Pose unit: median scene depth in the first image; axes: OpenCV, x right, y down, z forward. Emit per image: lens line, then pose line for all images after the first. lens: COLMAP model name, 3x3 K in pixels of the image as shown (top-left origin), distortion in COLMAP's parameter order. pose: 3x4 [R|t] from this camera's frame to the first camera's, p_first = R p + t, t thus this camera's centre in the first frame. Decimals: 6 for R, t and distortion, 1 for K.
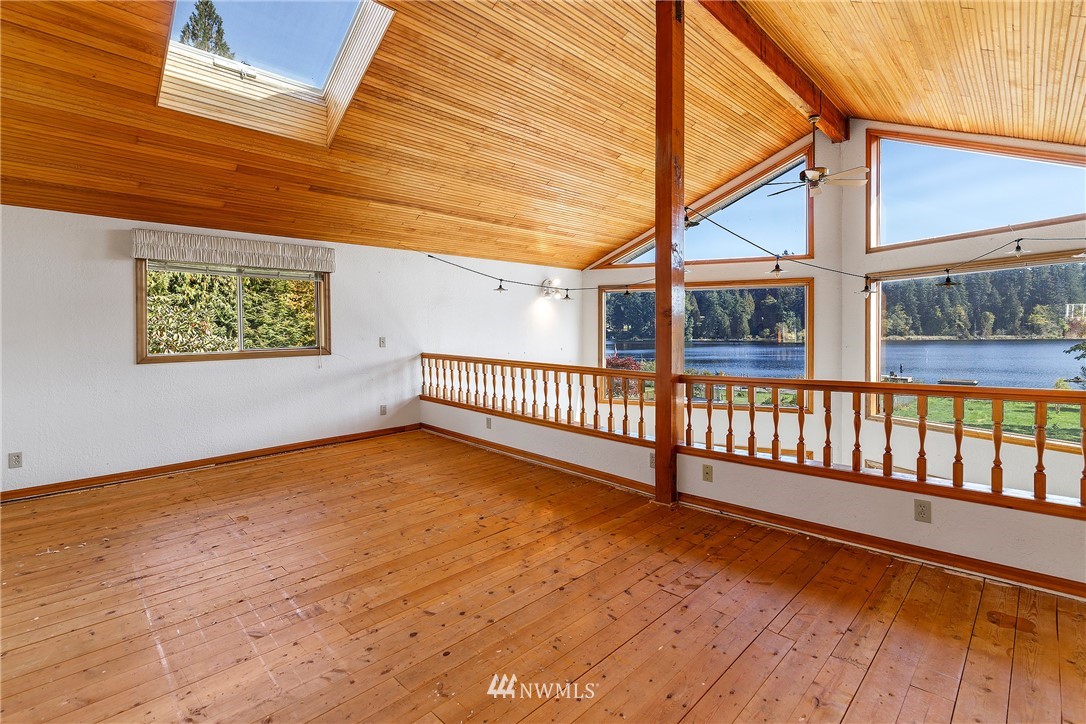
lens RADIAL K [[503.3, 0, 544.9], [0, 503.3, 332.1], [0, 0, 1]] dist [0.000140, 0.000020]
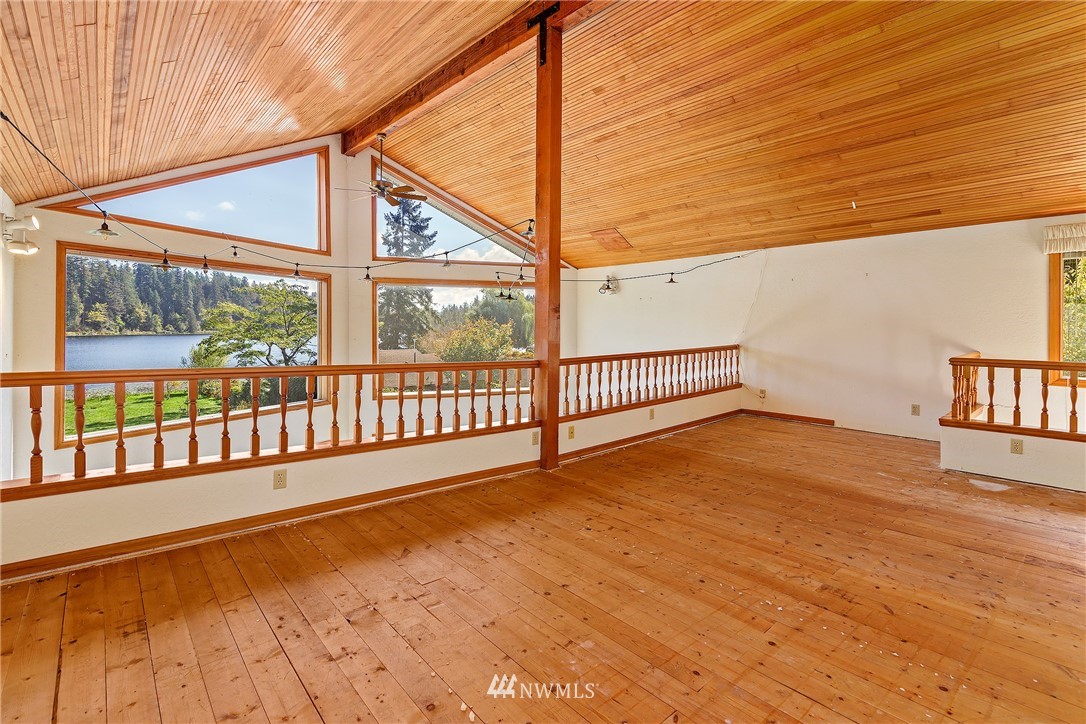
lens RADIAL K [[503.3, 0, 544.9], [0, 503.3, 332.1], [0, 0, 1]] dist [0.000140, 0.000020]
pose [[0.060844, -0.003374, 0.998142, -0.928308], [-0.003593, 0.999987, 0.003600, 0.013037], [-0.998141, -0.003806, 0.060831, 0.926189]]
